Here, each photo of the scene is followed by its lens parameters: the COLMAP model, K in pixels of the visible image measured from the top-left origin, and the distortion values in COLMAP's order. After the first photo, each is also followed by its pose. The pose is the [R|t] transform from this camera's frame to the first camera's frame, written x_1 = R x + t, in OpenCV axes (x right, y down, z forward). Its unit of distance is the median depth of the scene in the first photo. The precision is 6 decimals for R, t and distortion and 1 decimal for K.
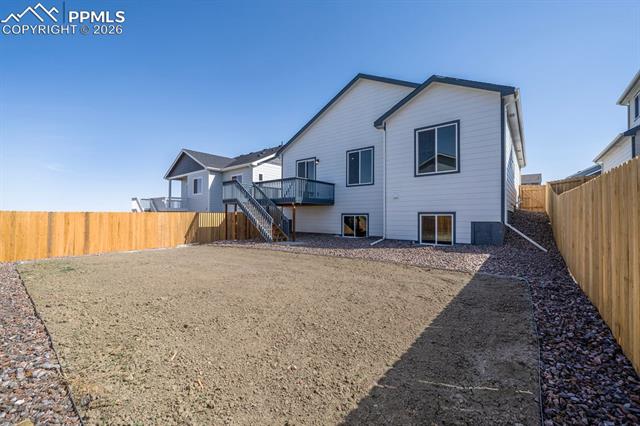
lens RADIAL K [[260.1, 0, 318.0], [0, 260.1, 212.7], [0, 0, 1]] dist [-0.002941, -0.000085]
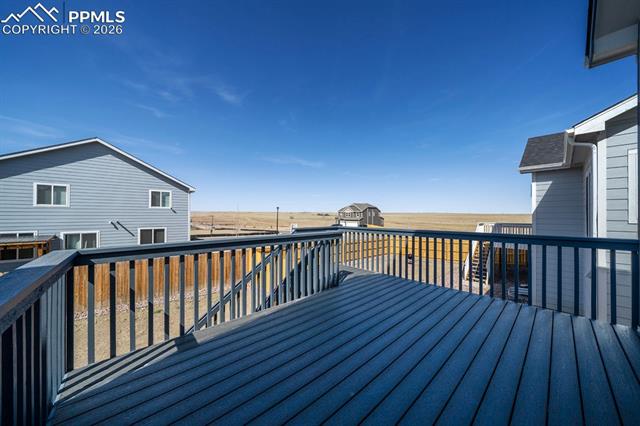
lens RADIAL K [[216.4, 0, 320.6], [0, 216.4, 212.9], [0, 0, 1]] dist [-0.007840, -0.000183]
pose [[-0.149945, -0.013031, -0.988608, -0.000921], [0.010228, 0.999839, -0.014730, -0.145234], [0.988641, -0.012320, -0.149788, 1.058811]]
